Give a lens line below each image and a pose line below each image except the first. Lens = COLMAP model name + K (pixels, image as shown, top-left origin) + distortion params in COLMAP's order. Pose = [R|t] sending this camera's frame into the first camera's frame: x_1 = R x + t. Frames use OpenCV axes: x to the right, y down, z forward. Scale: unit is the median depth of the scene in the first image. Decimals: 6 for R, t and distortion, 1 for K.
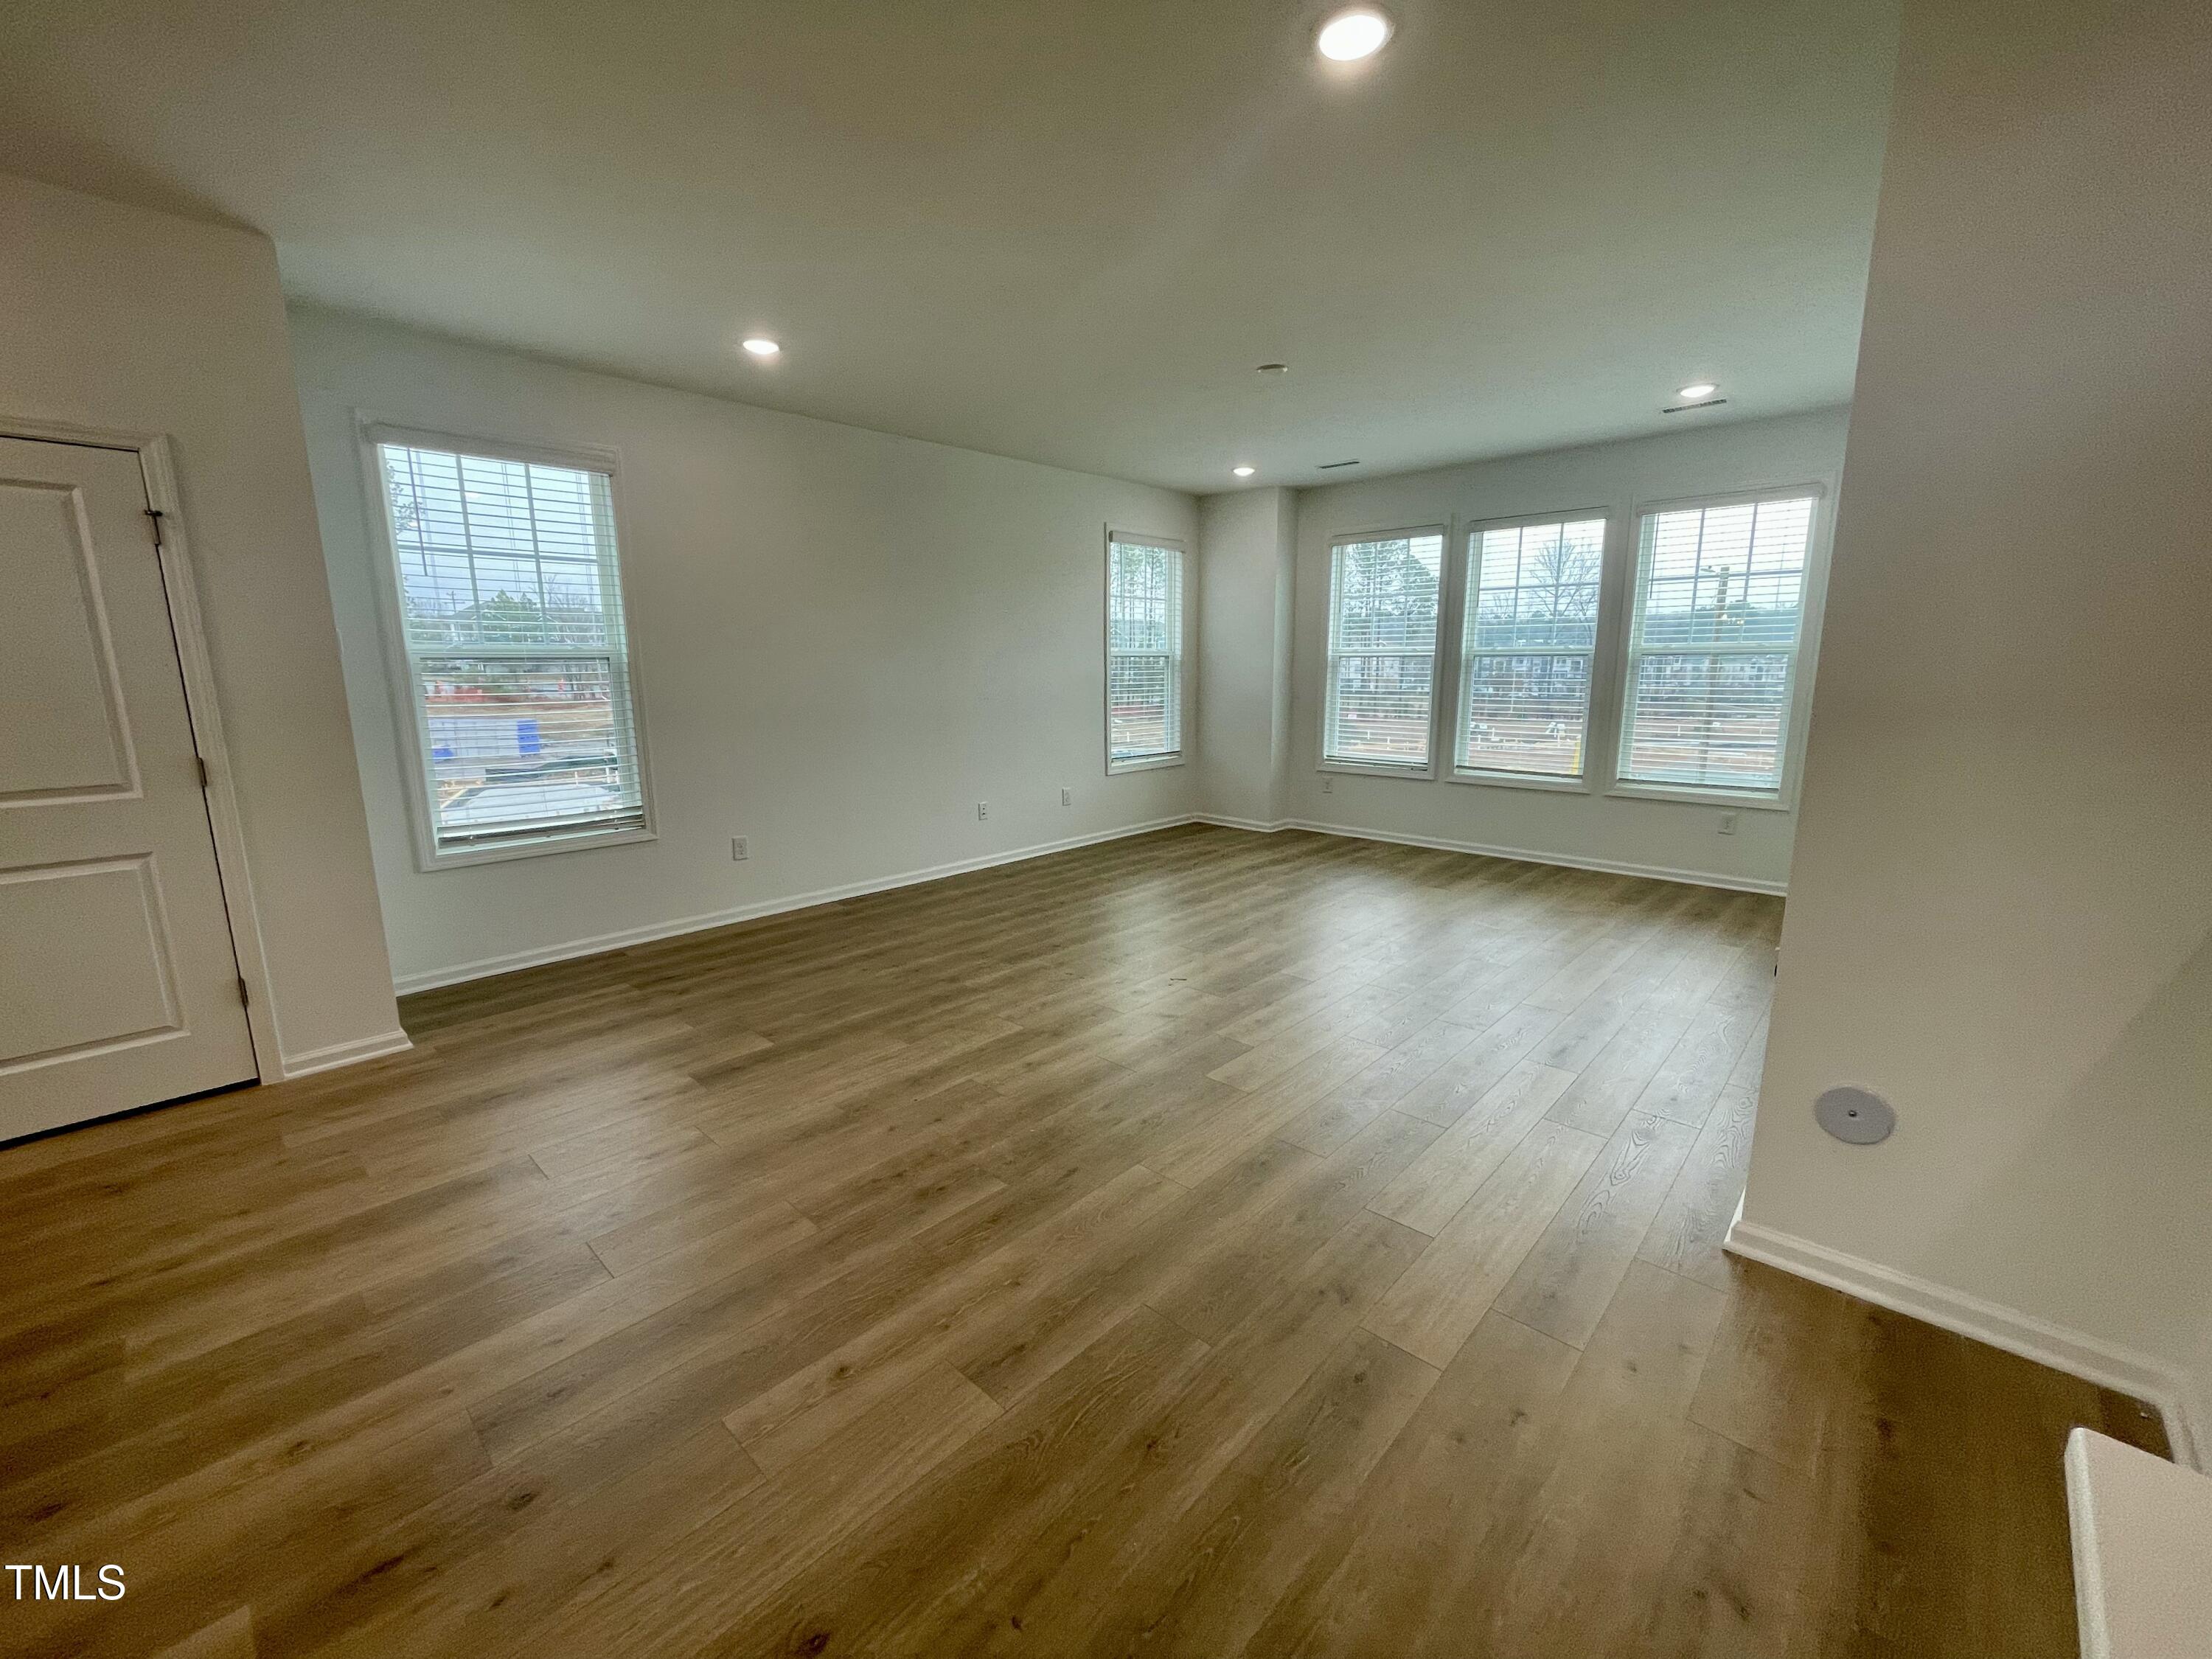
lens RADIAL K [[888.7, 0, 1102.8], [0, 888.7, 827.4], [0, 0, 1]] dist [-0.002967, 0.000039]
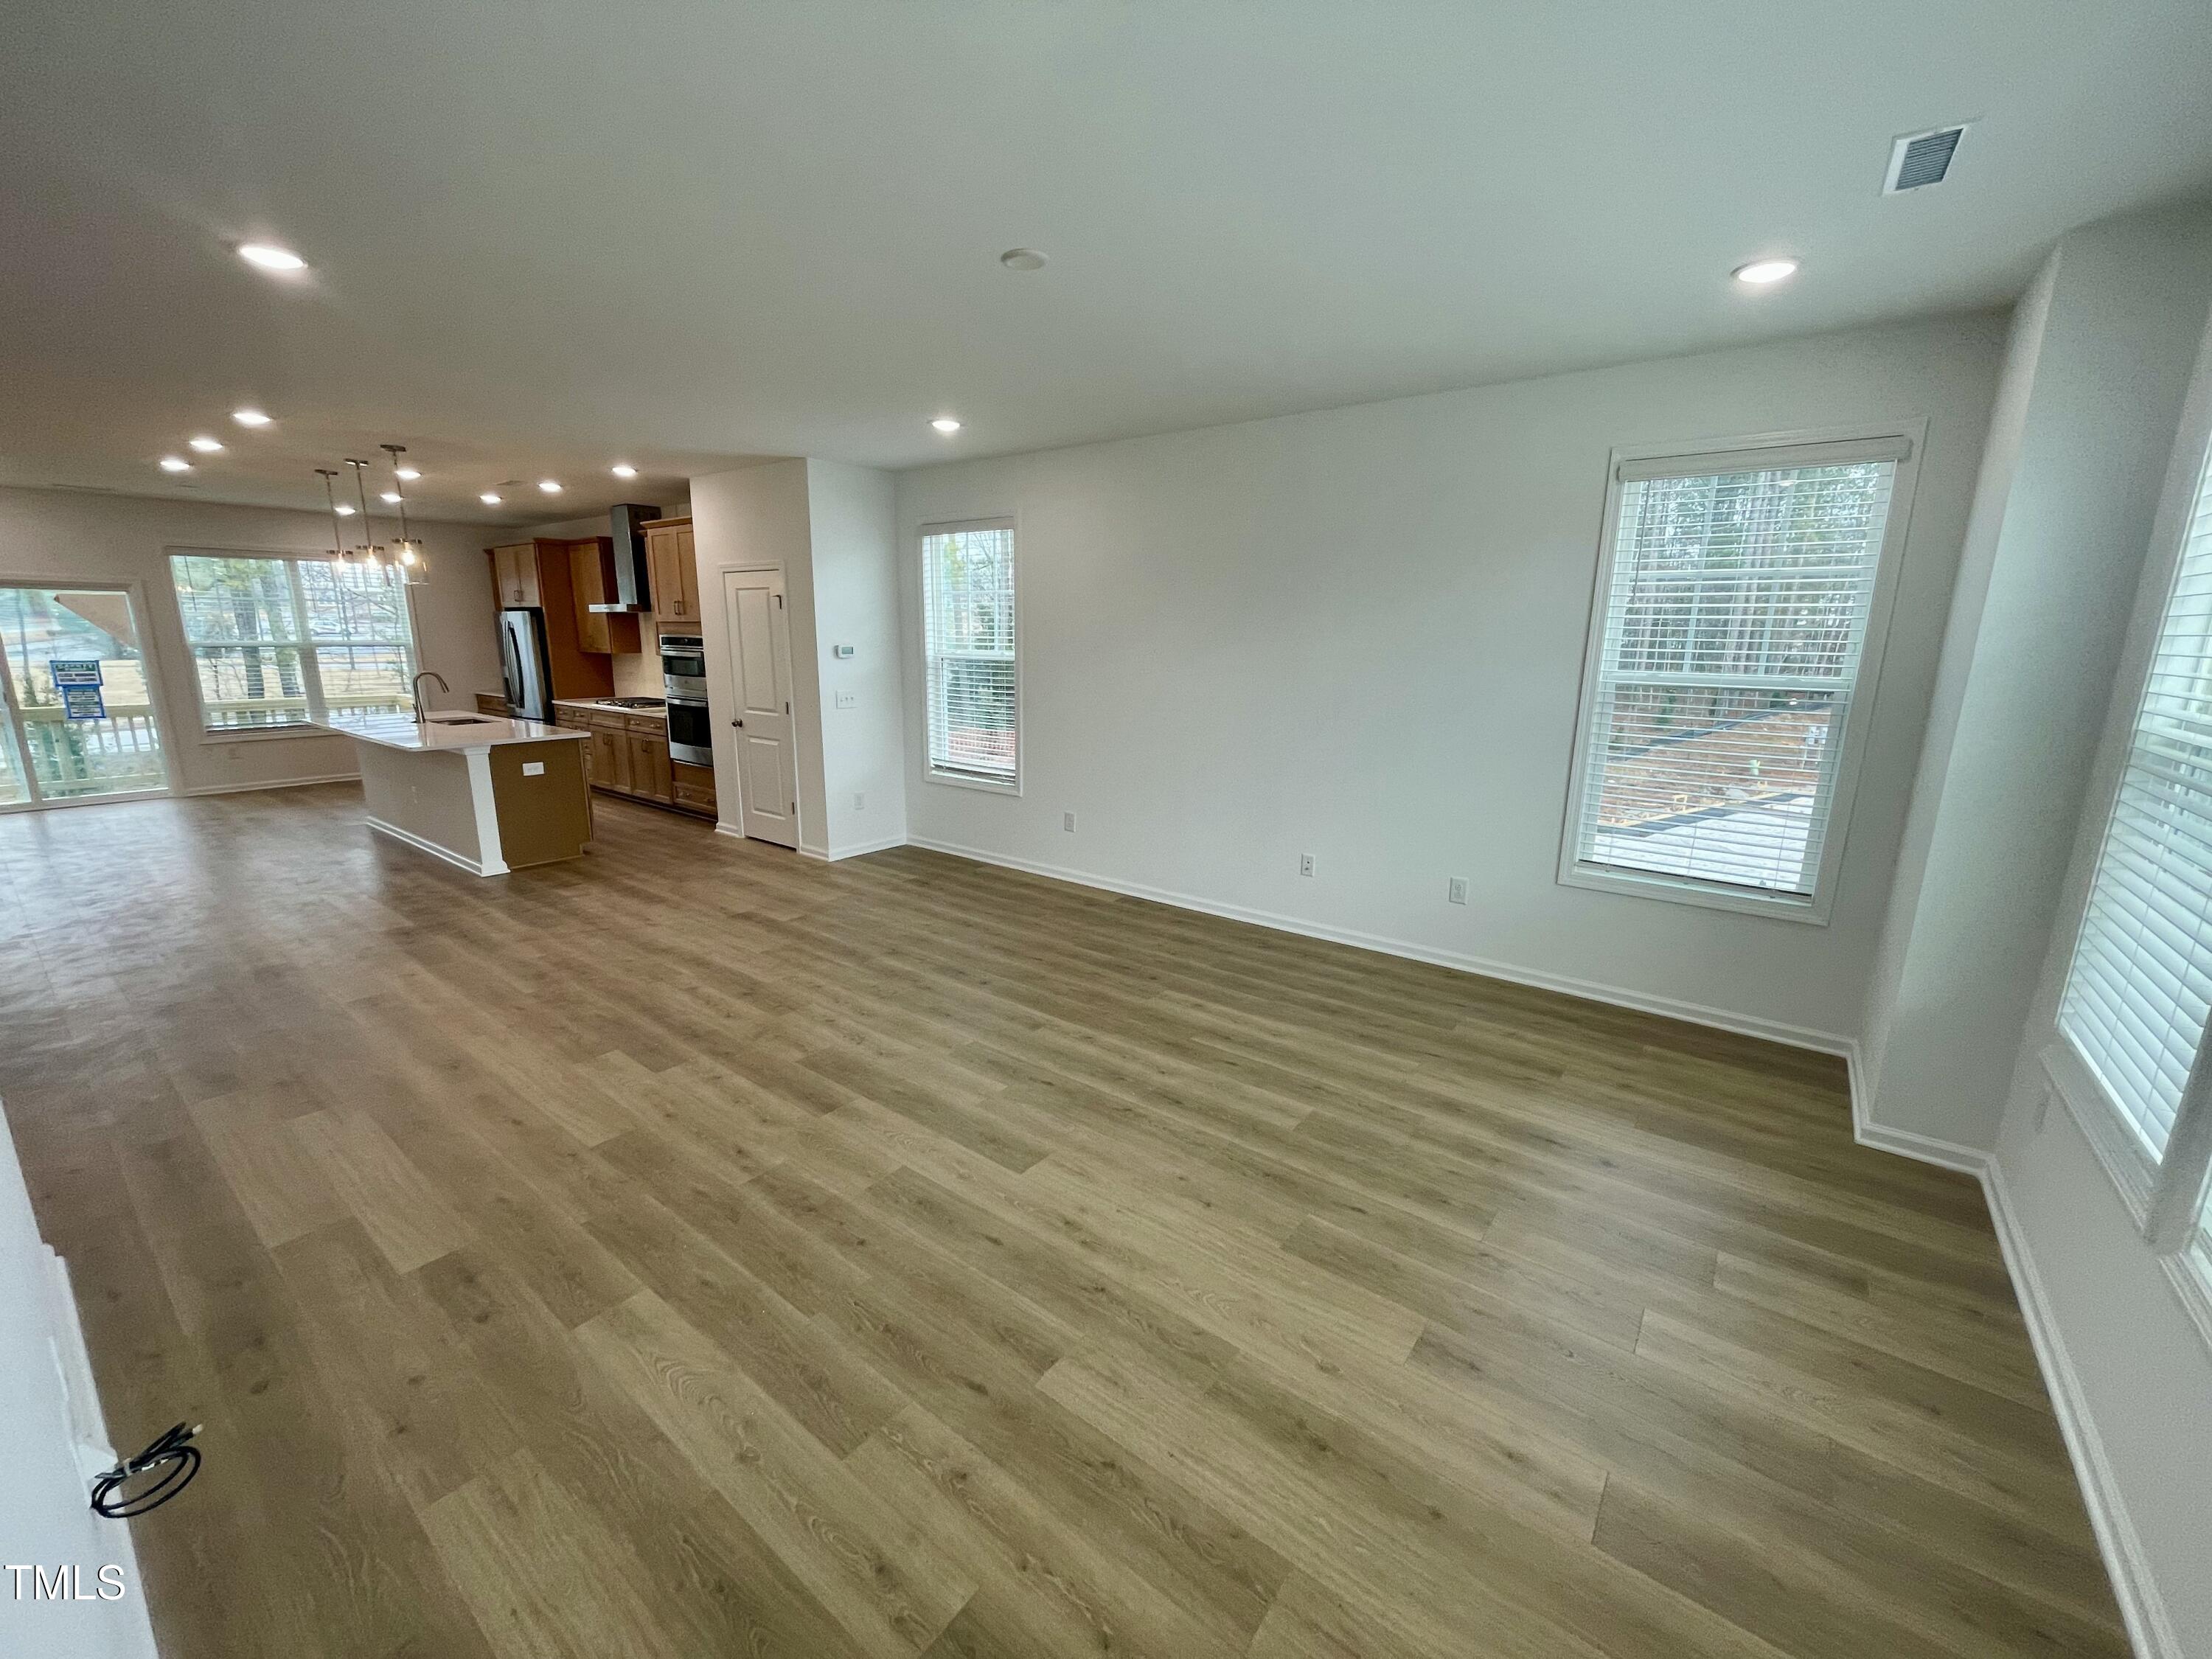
lens RADIAL K [[888.7, 0, 1102.8], [0, 888.7, 827.4], [0, 0, 1]] dist [-0.002967, 0.000039]
pose [[0.102082, 0.222551, -0.969562, 0.935079], [-0.193858, 0.960418, 0.200041, -0.266603], [0.975704, 0.167537, 0.141185, 1.065611]]
